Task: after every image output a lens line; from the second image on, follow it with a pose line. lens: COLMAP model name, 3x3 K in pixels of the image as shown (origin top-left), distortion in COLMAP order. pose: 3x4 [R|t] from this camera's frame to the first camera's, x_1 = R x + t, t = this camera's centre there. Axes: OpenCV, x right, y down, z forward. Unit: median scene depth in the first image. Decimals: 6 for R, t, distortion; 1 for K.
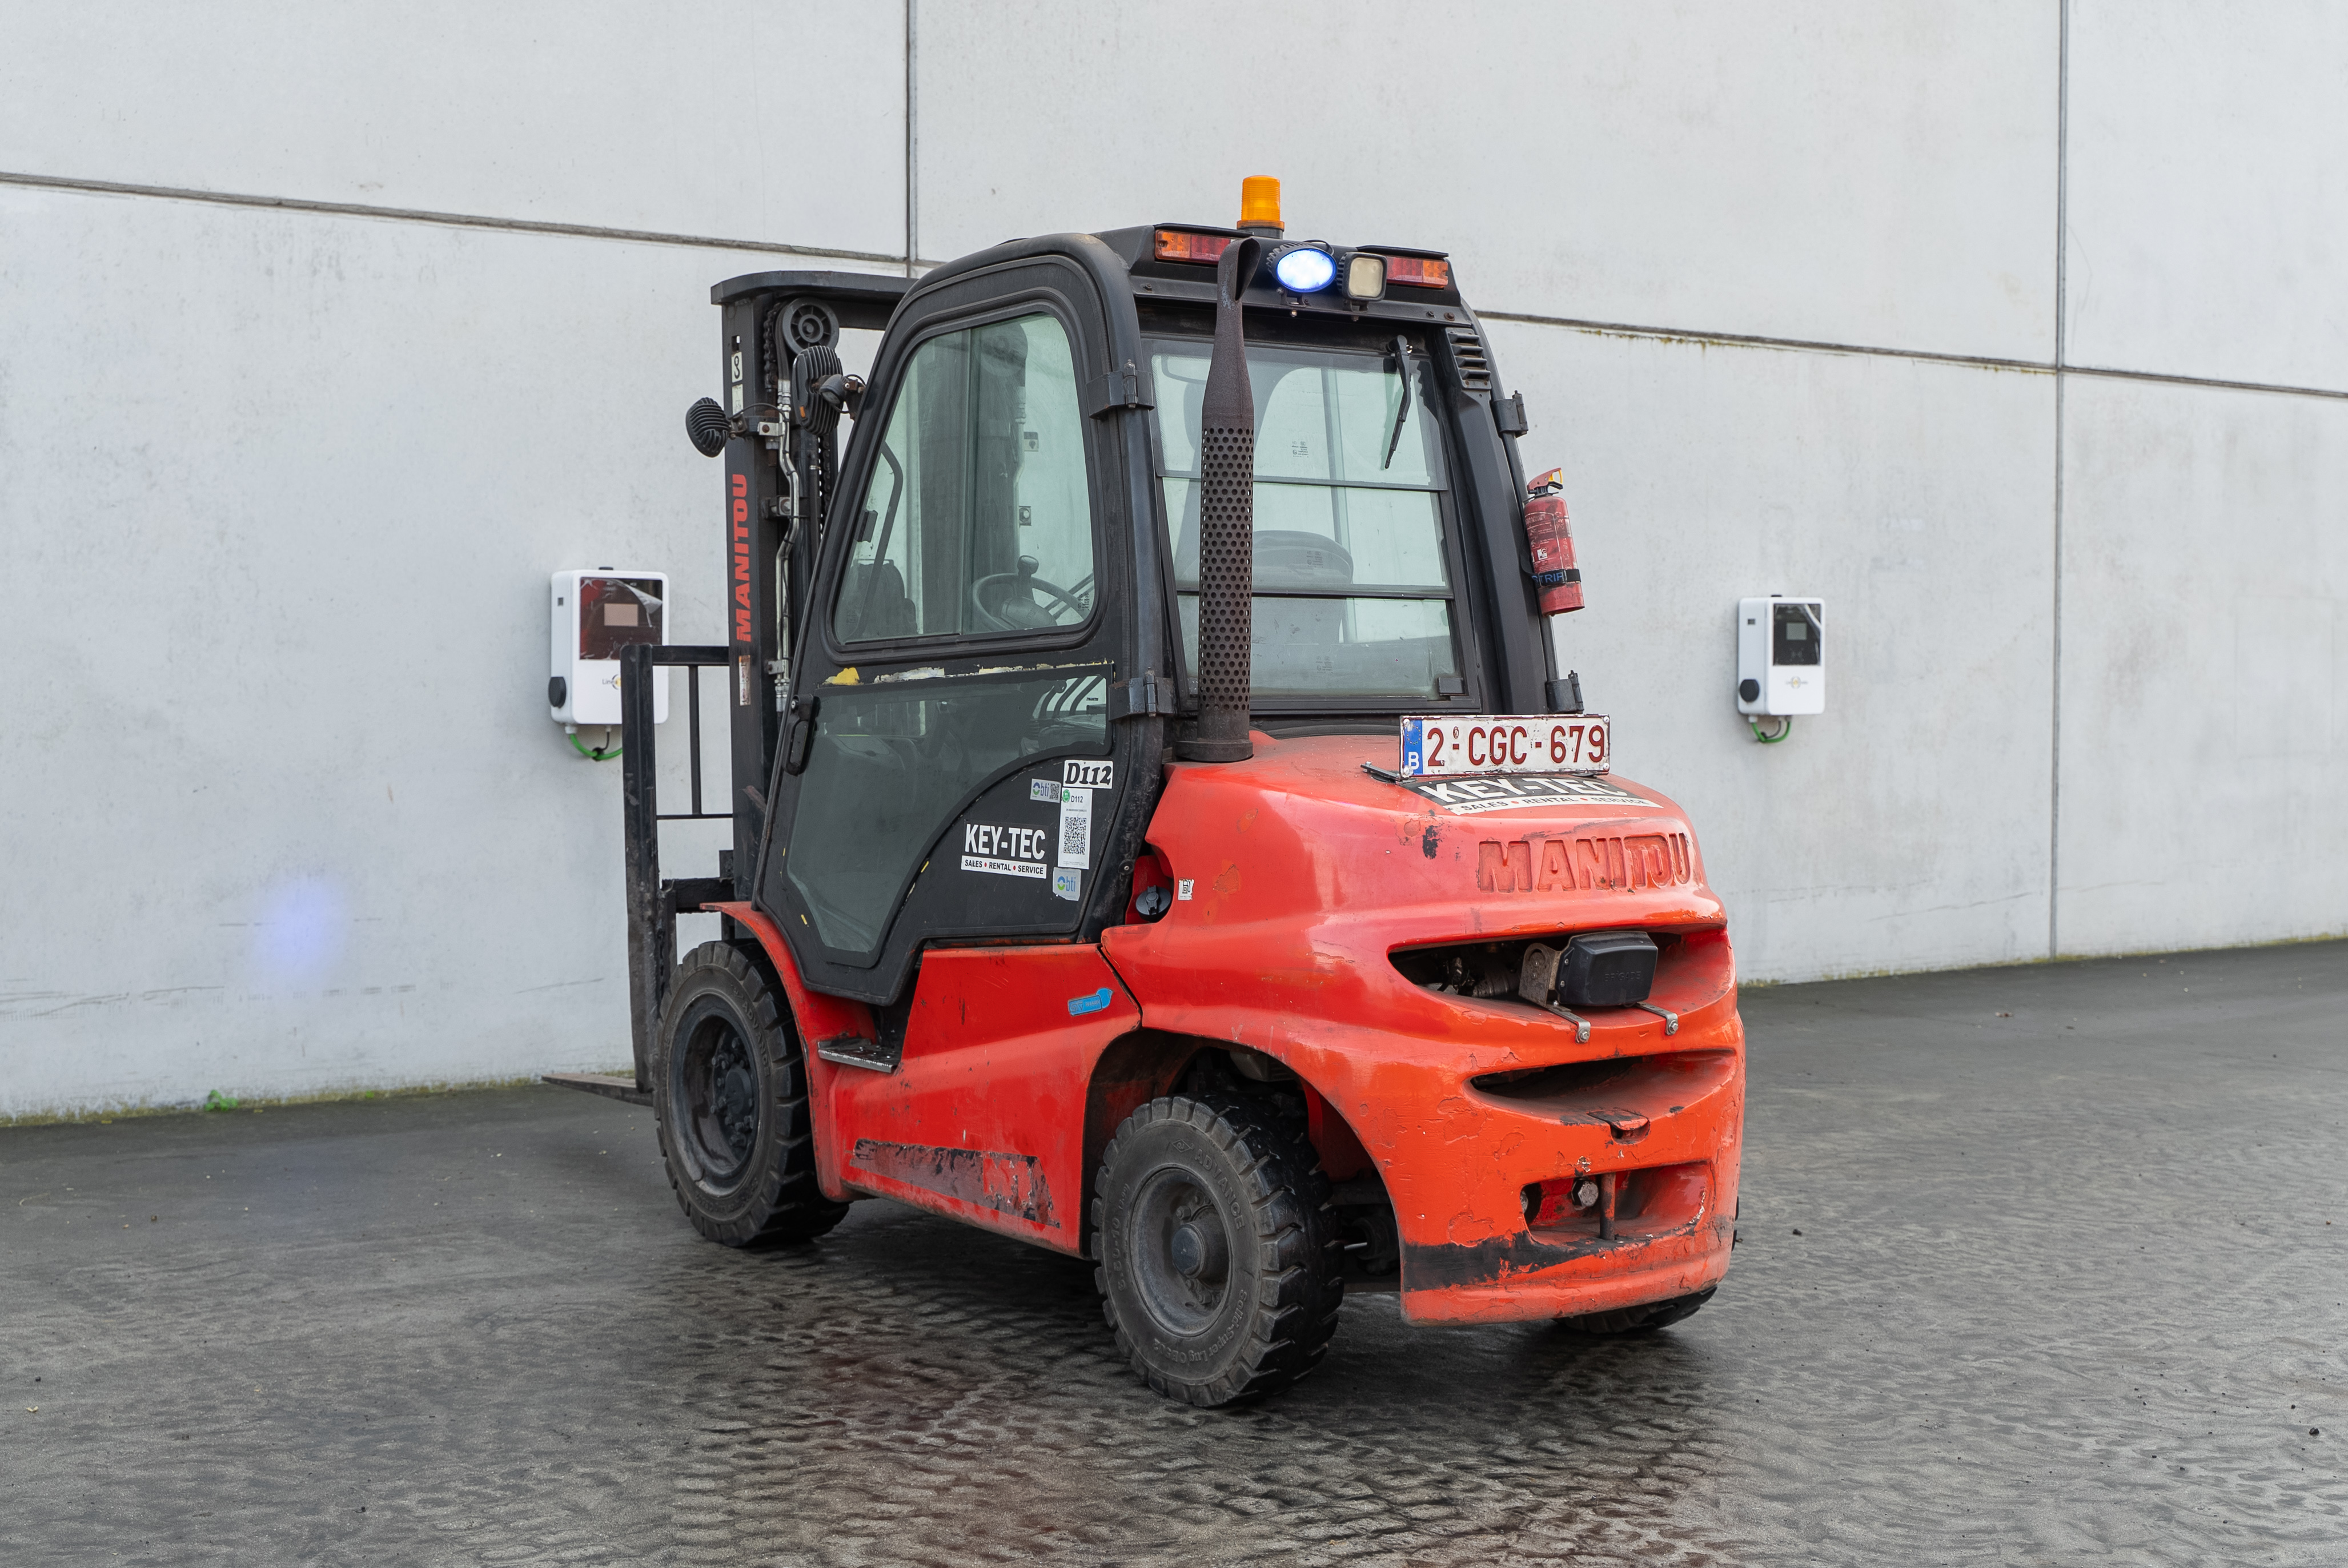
lens RADIAL K [[3044.0, 0, 1217.0], [0, 3044.0, 770.5], [0, 0, 1]] dist [-0.008285, 0.008319]
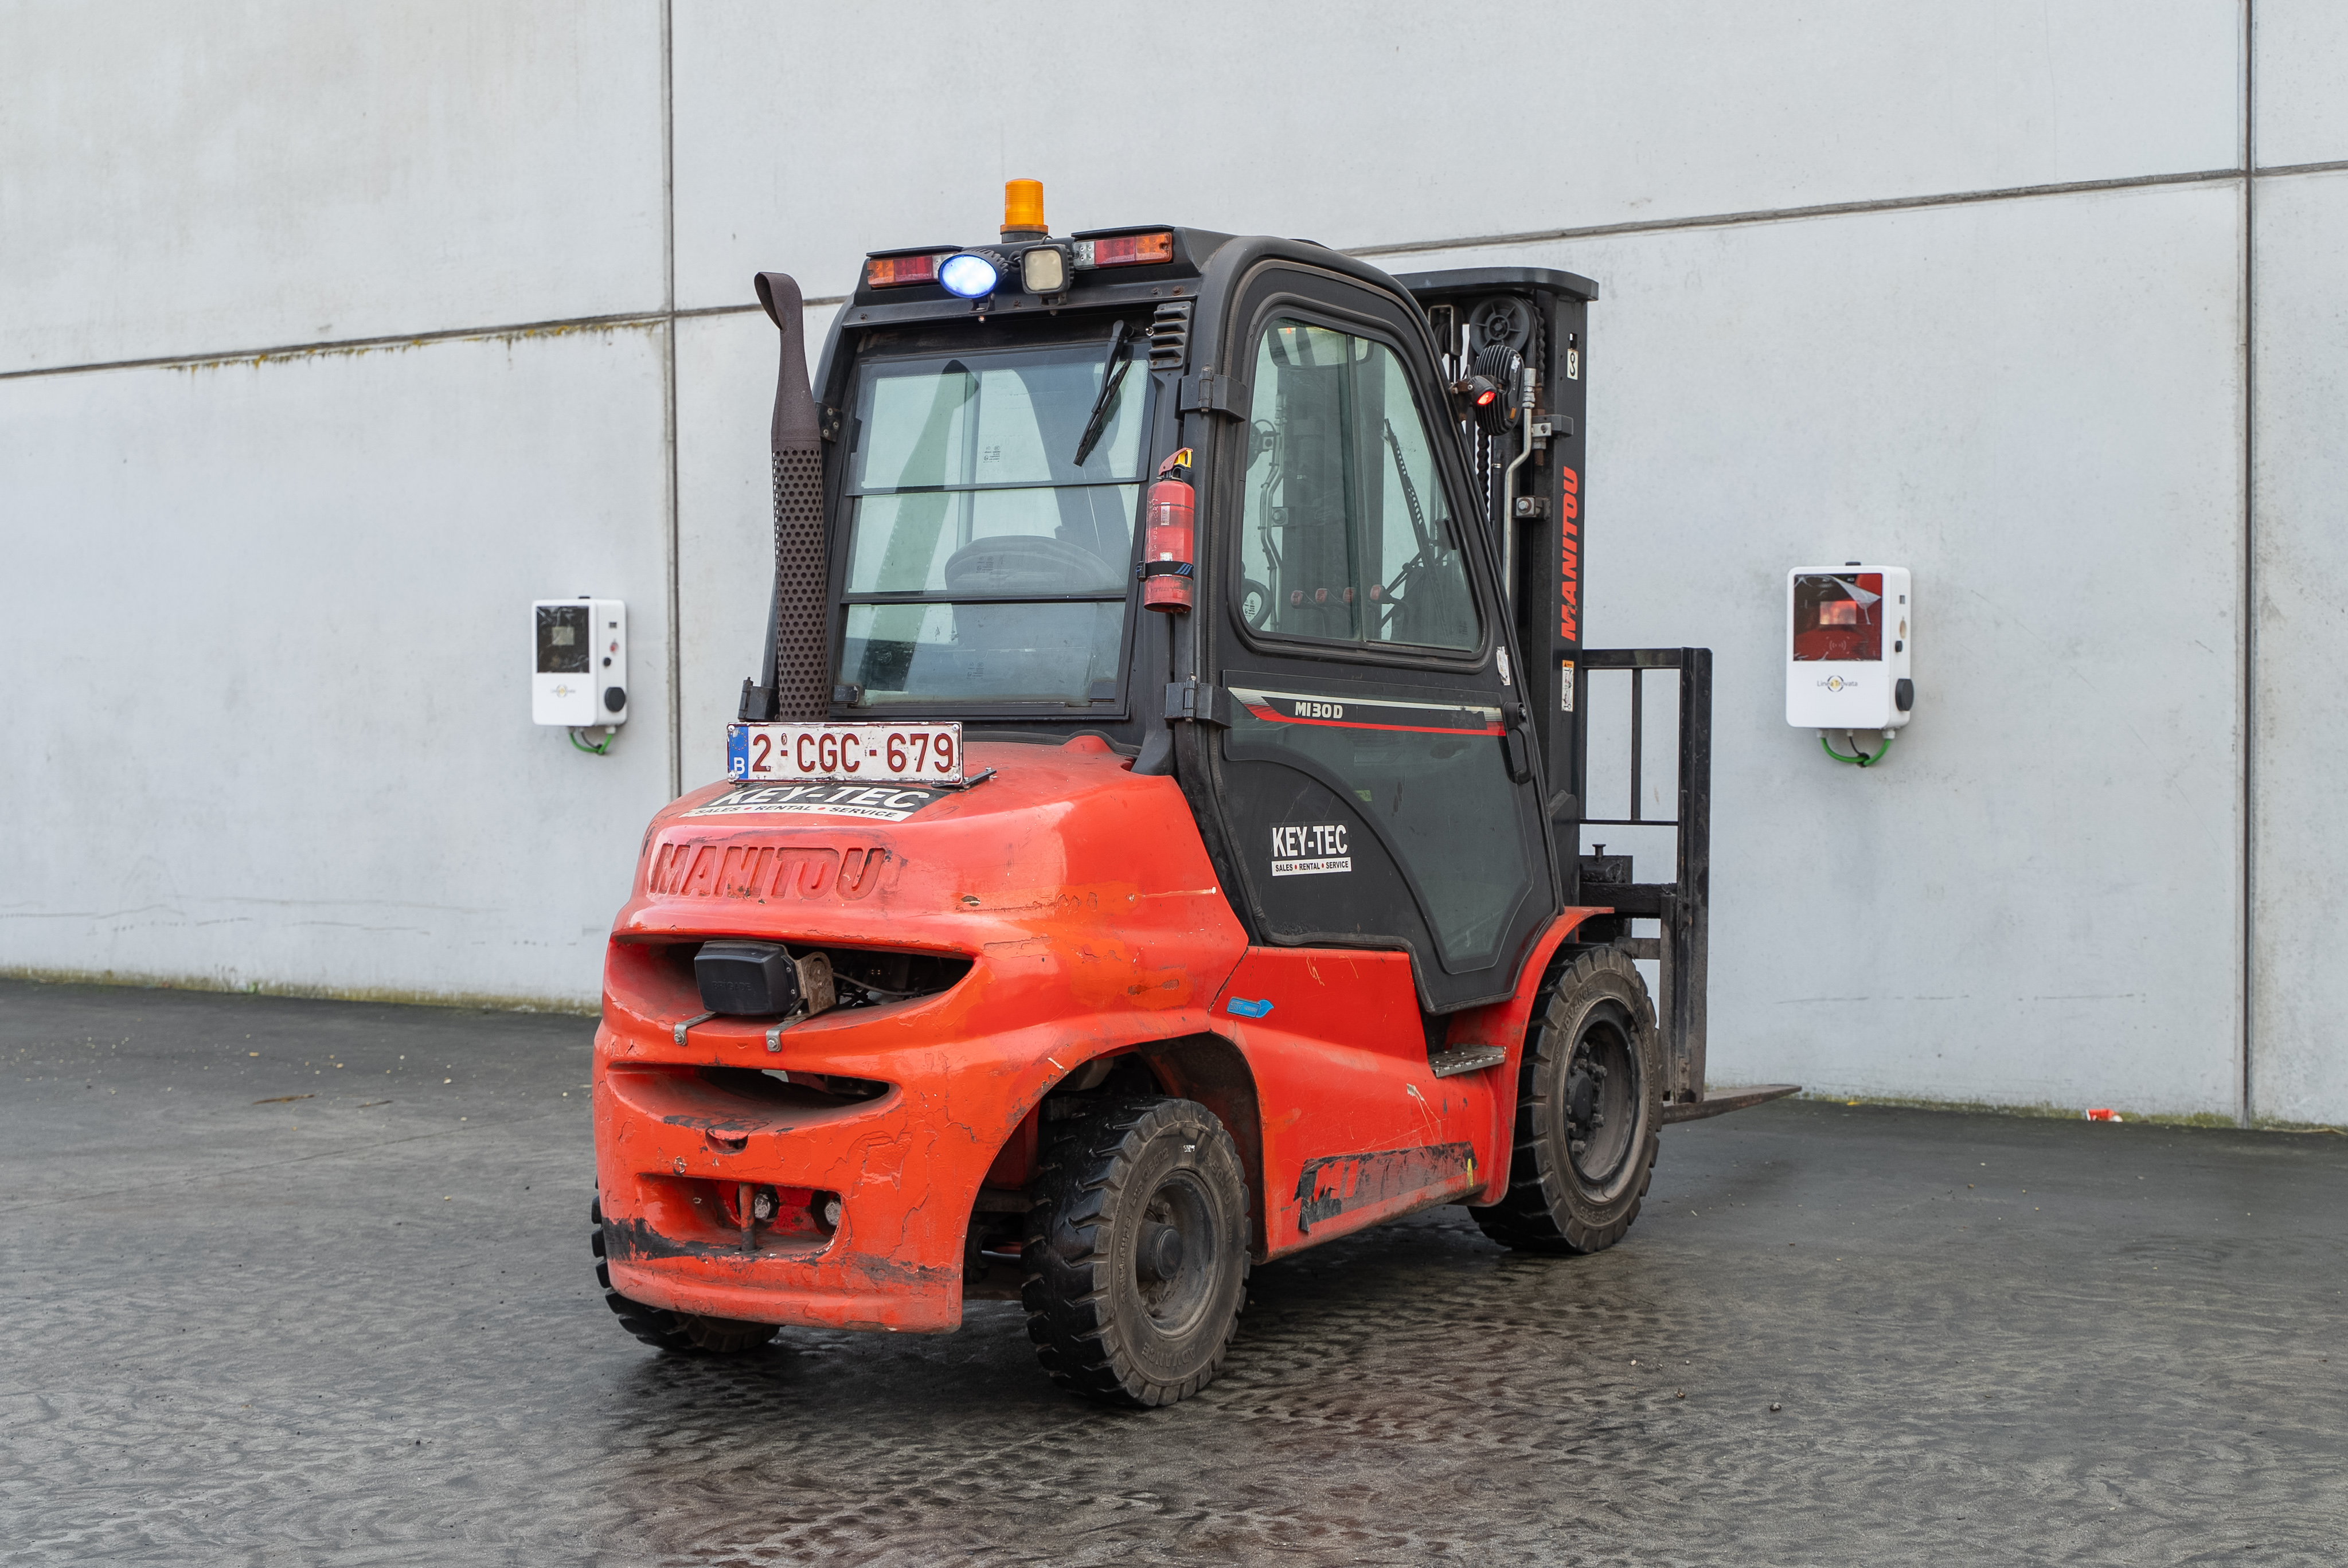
lens RADIAL K [[3351.3, 0, 1174.2], [0, 3351.3, 826.2], [0, 0, 1]] dist [0.000235, -0.034496]
pose [[0.363069, 0.033819, -0.931148, 1.134934], [-0.019276, 0.999400, 0.028782, -0.017592], [0.931563, 0.007499, 0.363503, 0.694999]]
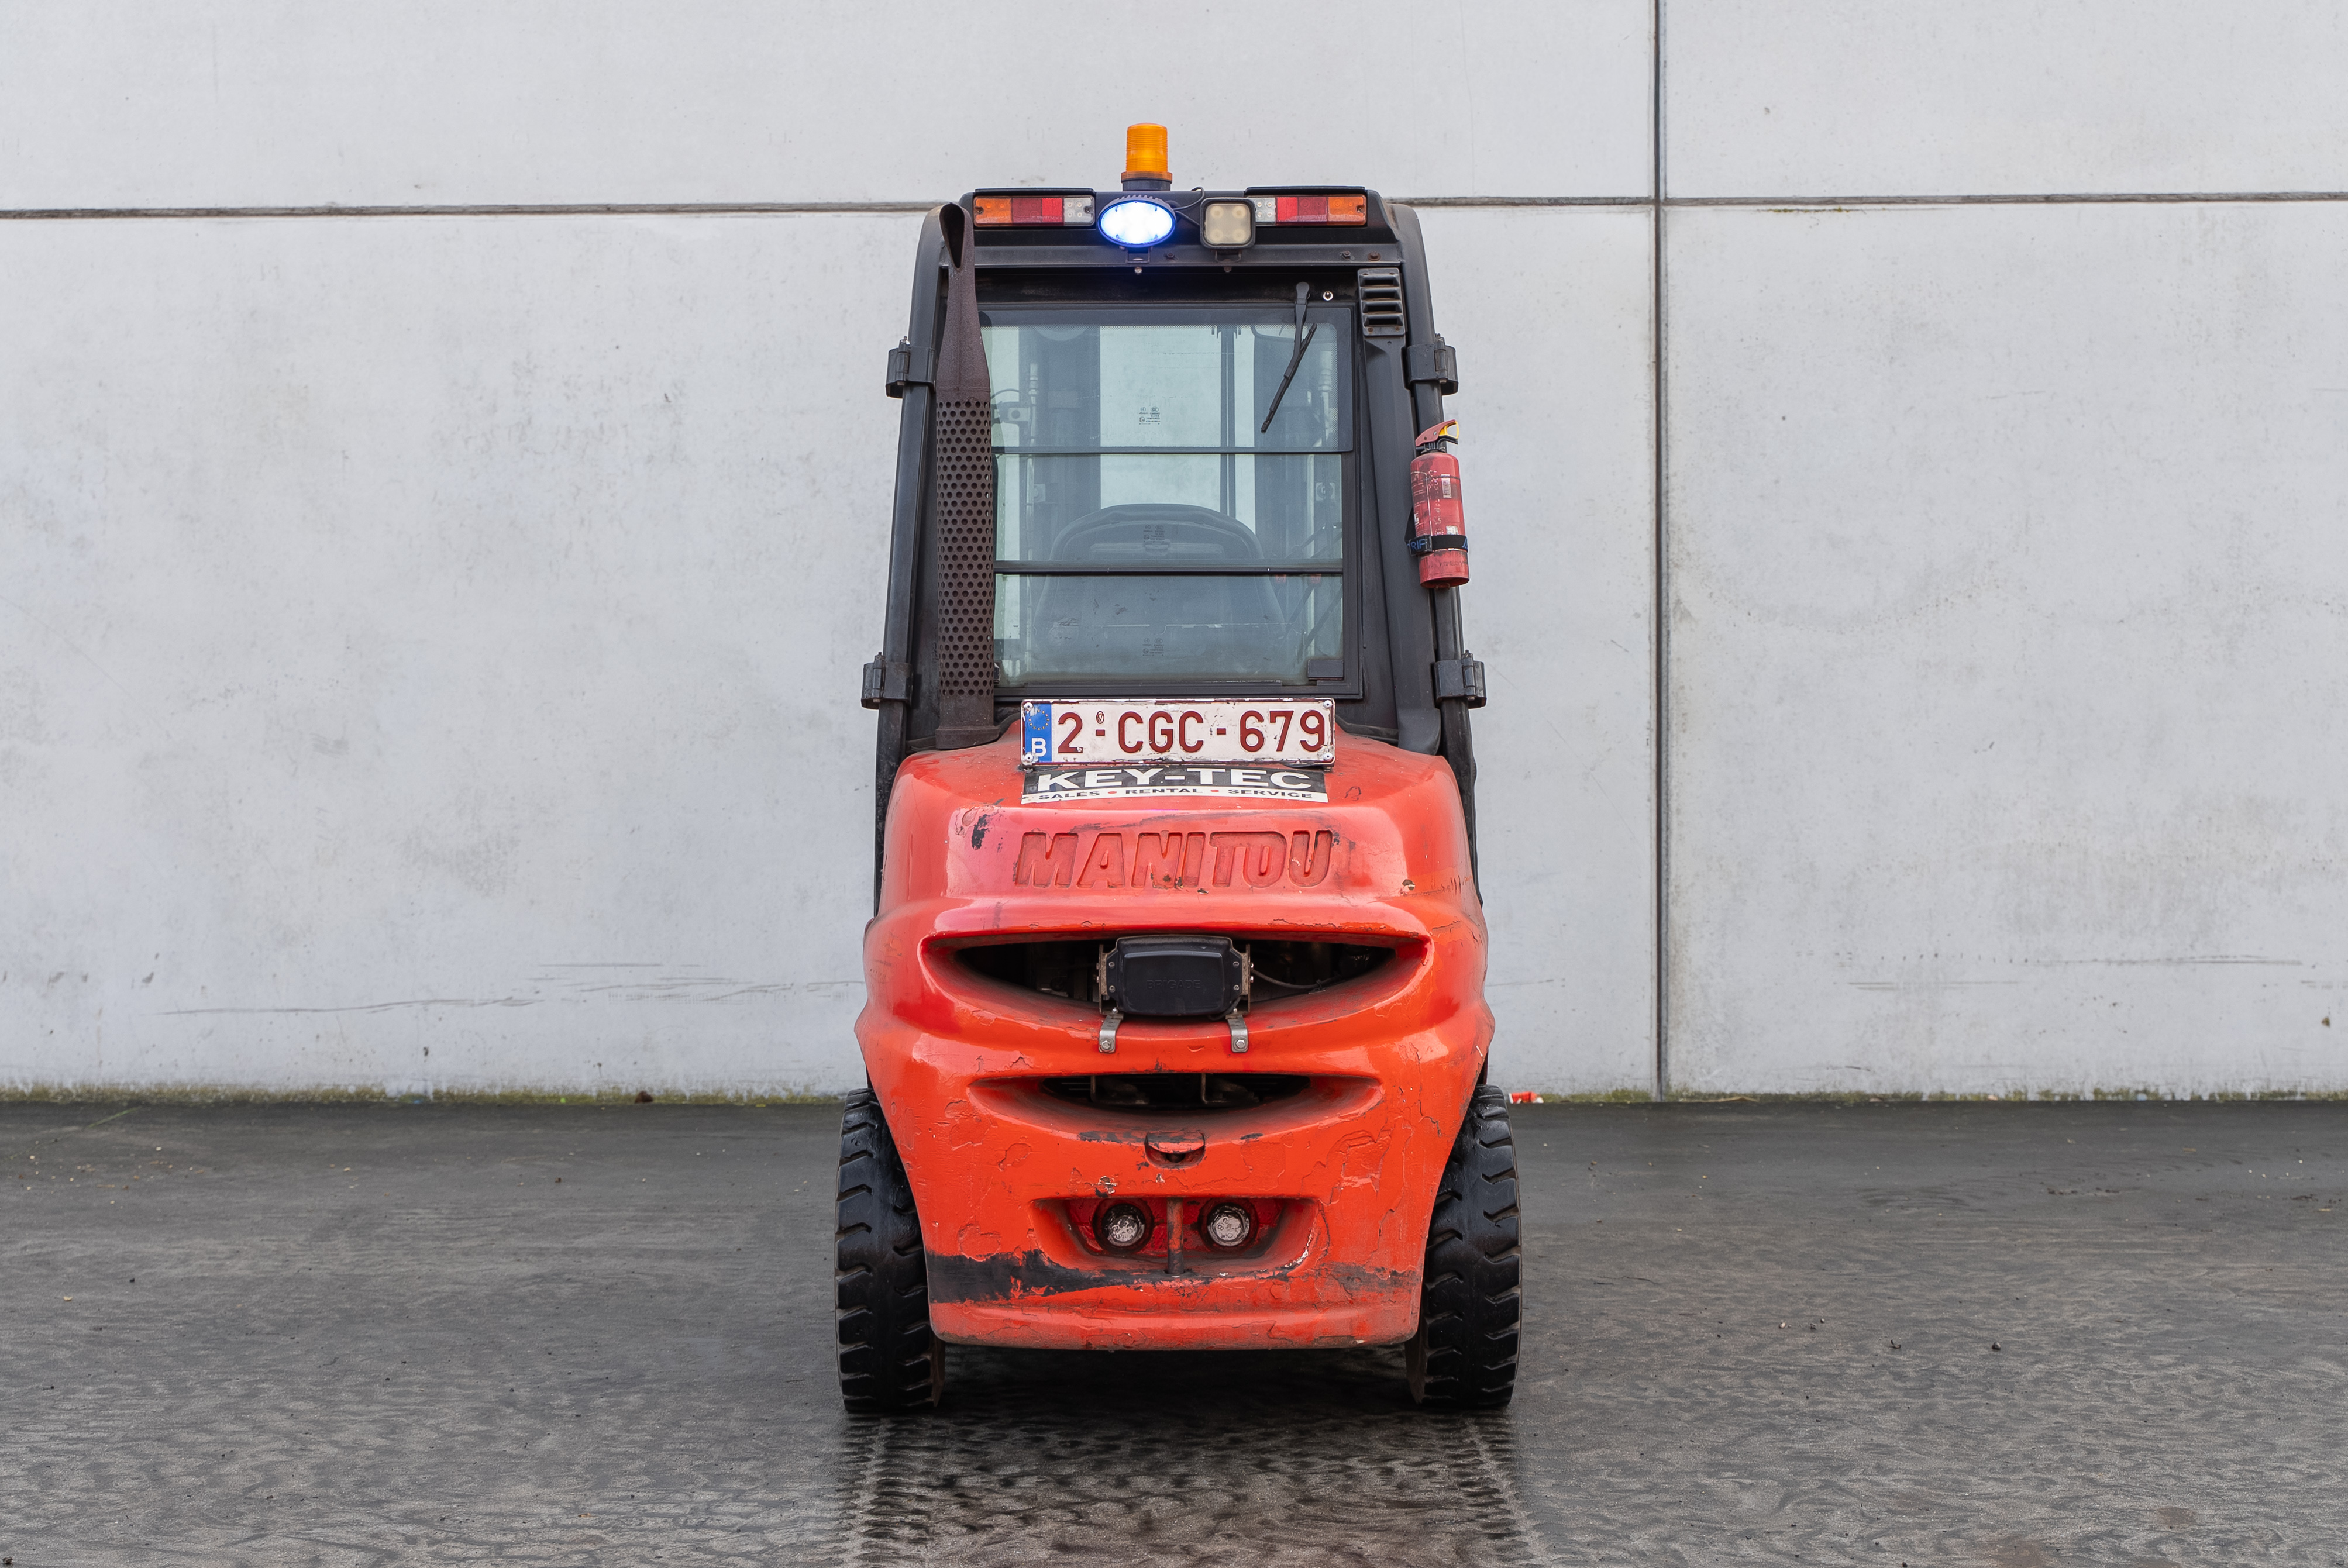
lens RADIAL K [[3675.5, 0, 1174.0], [0, 3675.5, 784.0], [0, 0, 1]] dist [0.011772, -0.029988]
pose [[0.800400, 0.008232, -0.599410, 0.746891], [-0.011973, 0.999926, -0.002256, 0.009789], [0.599347, 0.008982, 0.800439, 0.113208]]
